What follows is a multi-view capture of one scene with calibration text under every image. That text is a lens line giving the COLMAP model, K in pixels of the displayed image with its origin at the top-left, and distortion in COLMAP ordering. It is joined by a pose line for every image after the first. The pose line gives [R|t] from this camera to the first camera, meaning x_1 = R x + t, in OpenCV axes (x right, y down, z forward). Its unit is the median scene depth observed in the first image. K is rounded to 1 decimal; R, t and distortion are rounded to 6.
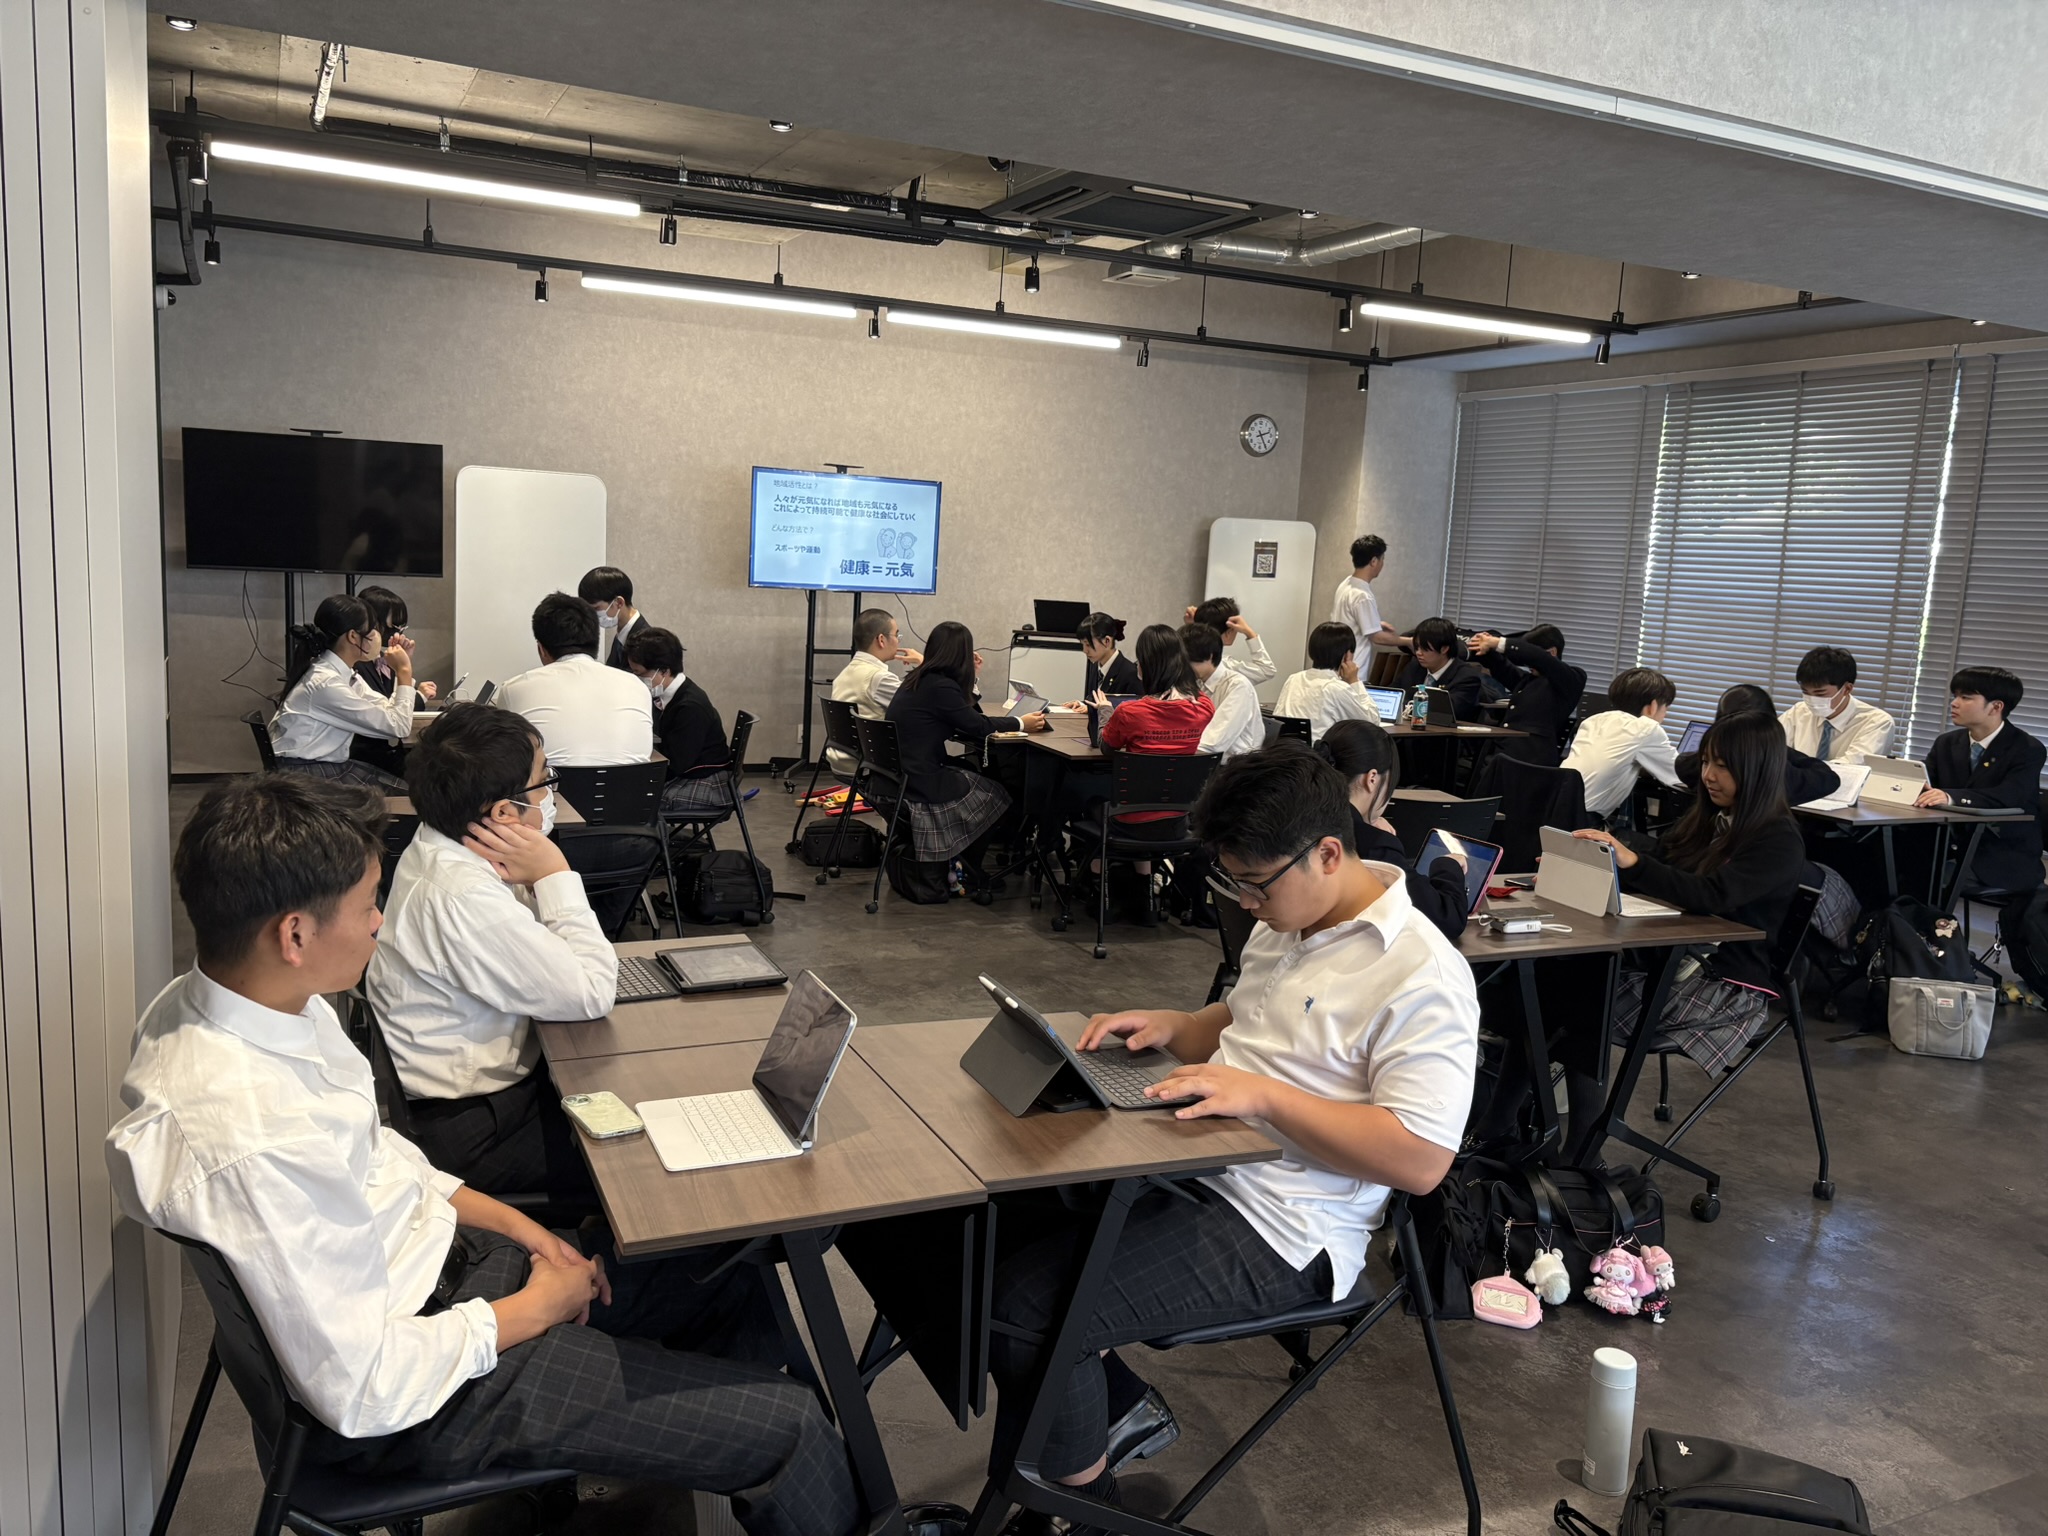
lens RADIAL K [[1541.5, 0, 1012.2], [0, 1541.5, 766.7], [0, 0, 1]] dist [-0.012581, -0.002719]
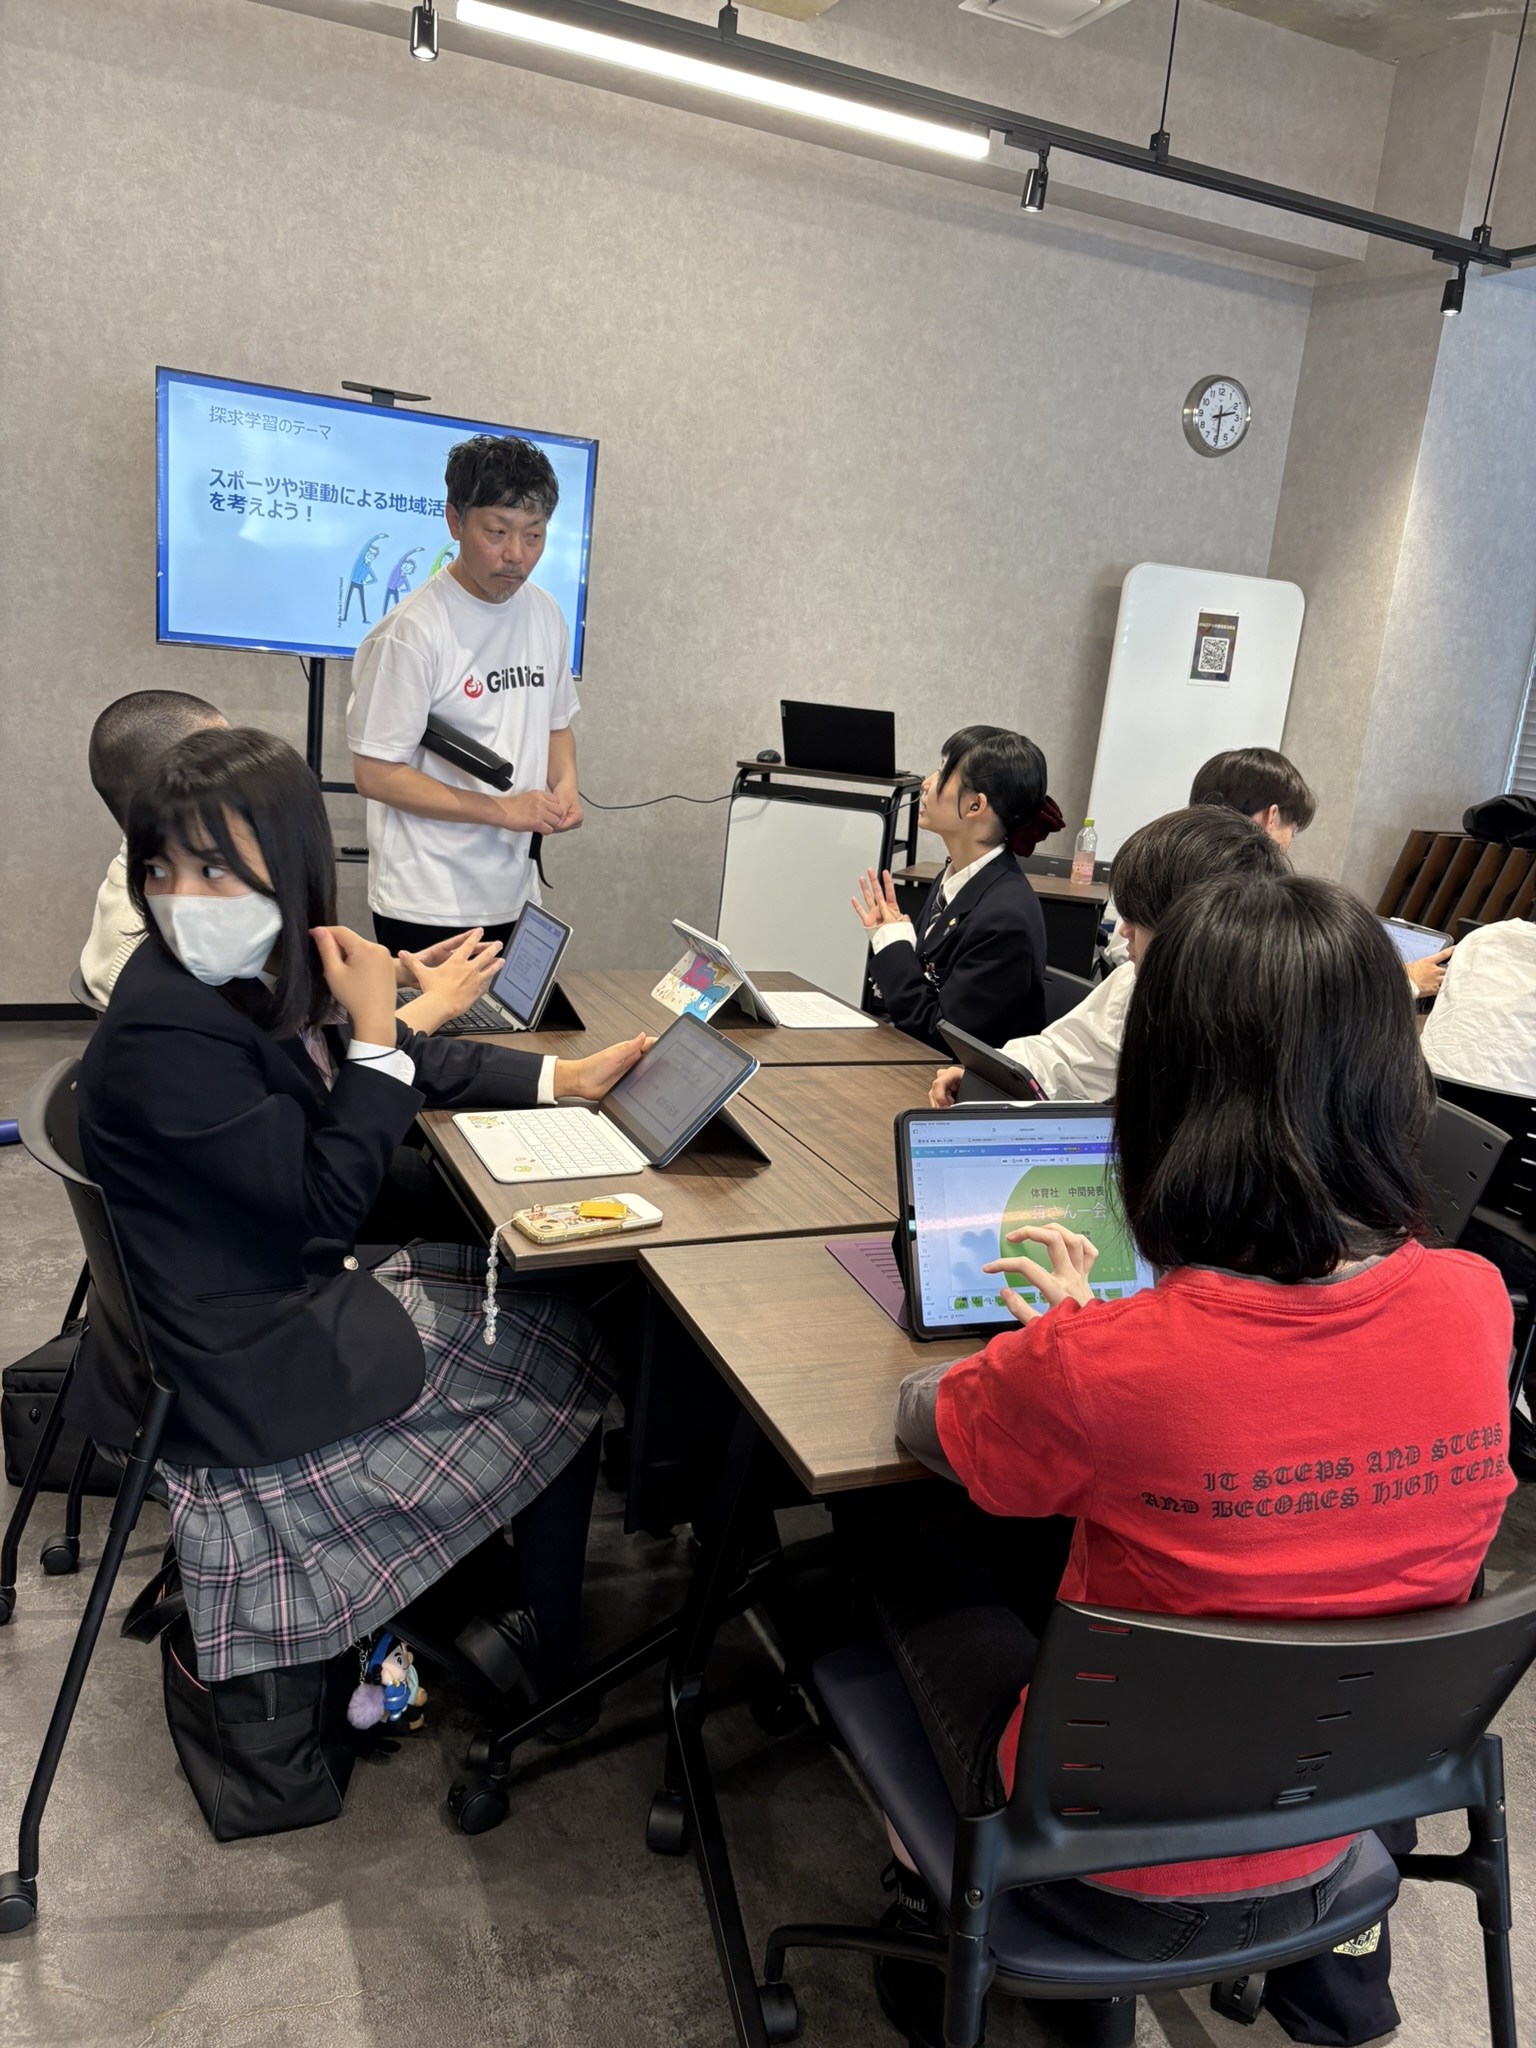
lens RADIAL K [[1541.5, 0, 812.6], [0, 1541.5, 1032.8], [0, 0, 1]] dist [-0.012581, -0.002719]
pose [[0.998966, 0.042940, 0.014956, 0.019781], [-0.044242, 0.993835, 0.101664, -0.050244], [-0.010499, -0.102221, 0.994706, 0.471692]]
